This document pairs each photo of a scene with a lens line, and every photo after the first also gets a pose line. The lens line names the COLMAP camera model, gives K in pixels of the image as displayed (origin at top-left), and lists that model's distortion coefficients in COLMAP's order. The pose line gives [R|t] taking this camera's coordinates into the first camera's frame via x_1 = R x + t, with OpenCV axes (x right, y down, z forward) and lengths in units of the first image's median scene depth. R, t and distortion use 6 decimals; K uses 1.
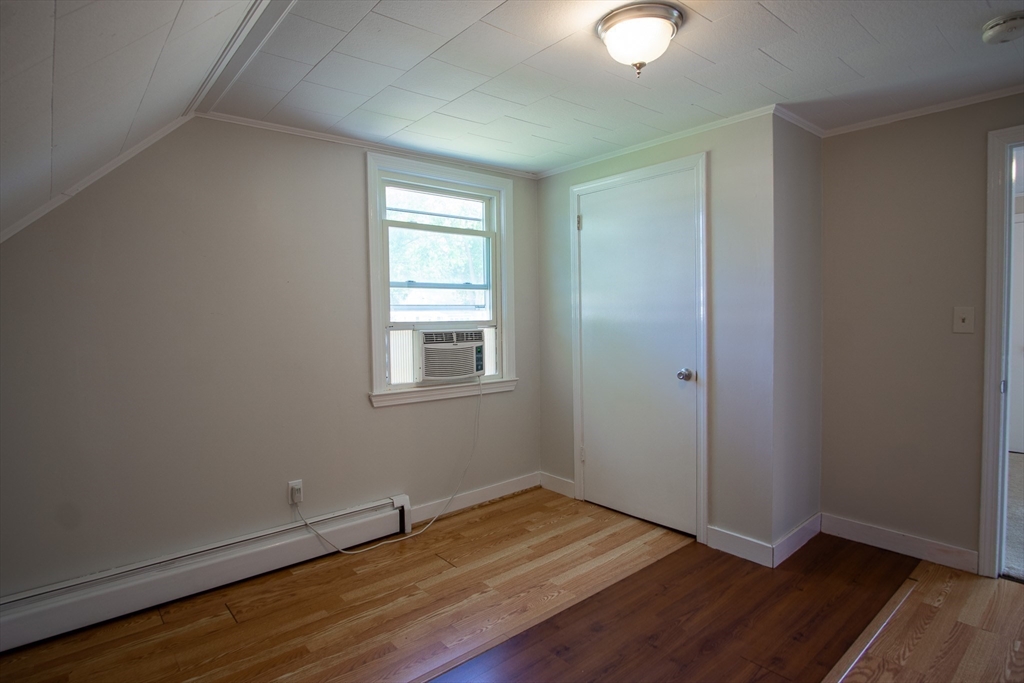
lens RADIAL K [[549.2, 0, 504.1], [0, 549.2, 340.8], [0, 0, 1]] dist [-0.034532, 0.008238]
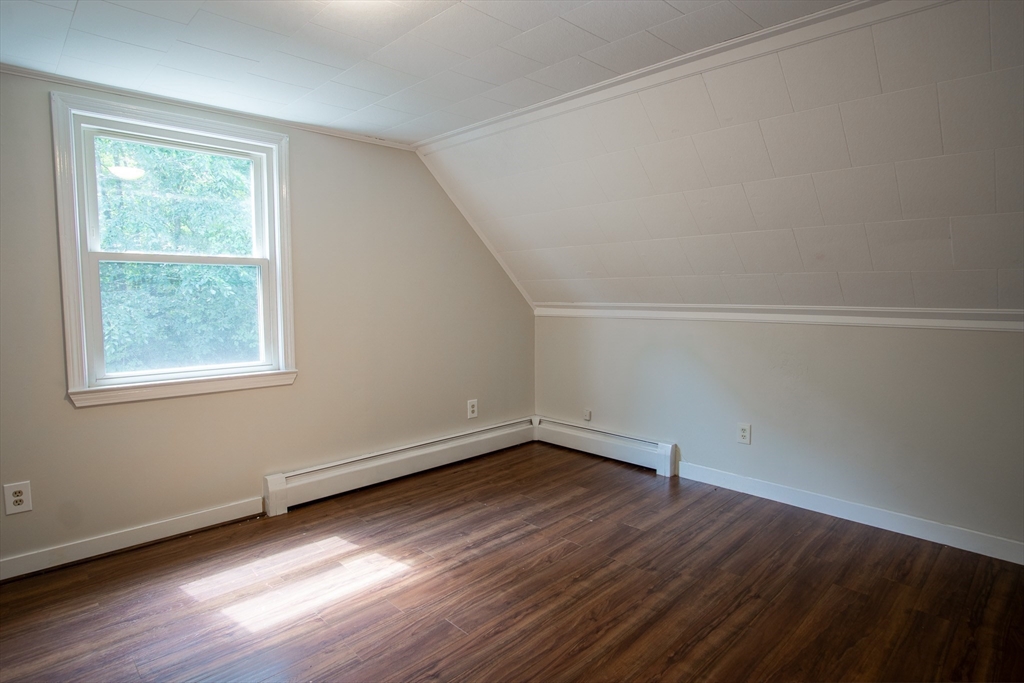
lens RADIAL K [[549.2, 0, 492.9], [0, 549.2, 337.4], [0, 0, 1]] dist [-0.034532, 0.008238]
pose [[0.998861, 0.006028, 0.047329, 0.348563], [-0.007416, 0.999546, 0.029192, -0.011812], [-0.047132, -0.029509, 0.998453, 0.166249]]
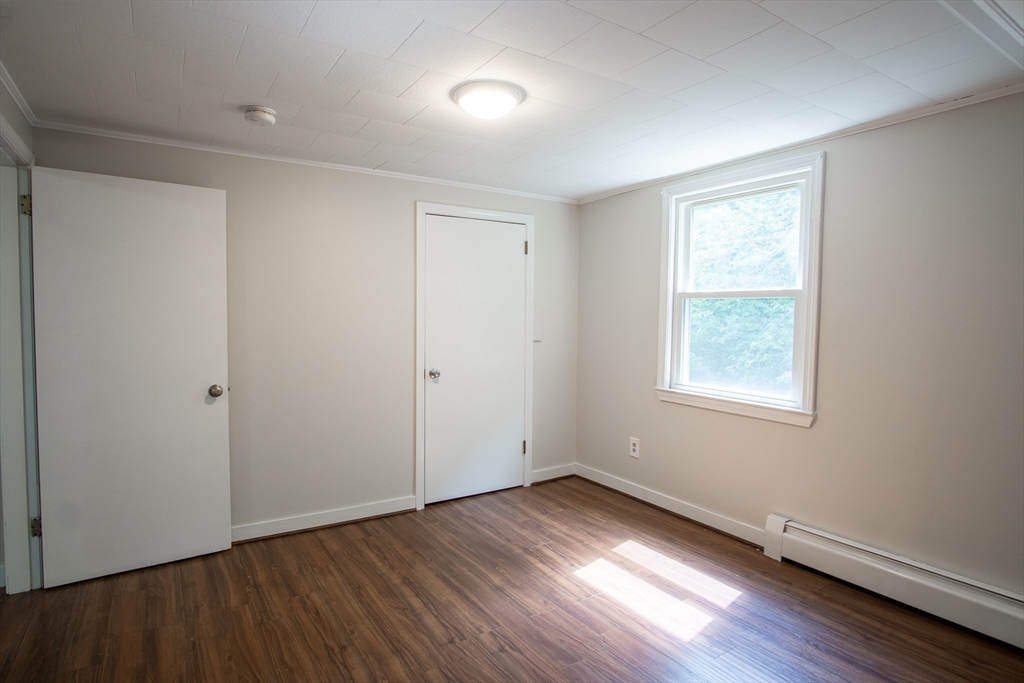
lens RADIAL K [[549.2, 0, 511.3], [0, 549.2, 333.5], [0, 0, 1]] dist [-0.034532, 0.008238]
pose [[-0.122161, 0.043386, -0.991562, 0.981778], [-0.067356, 0.996378, 0.051895, -0.062182], [0.990222, 0.073127, -0.118796, 0.813032]]
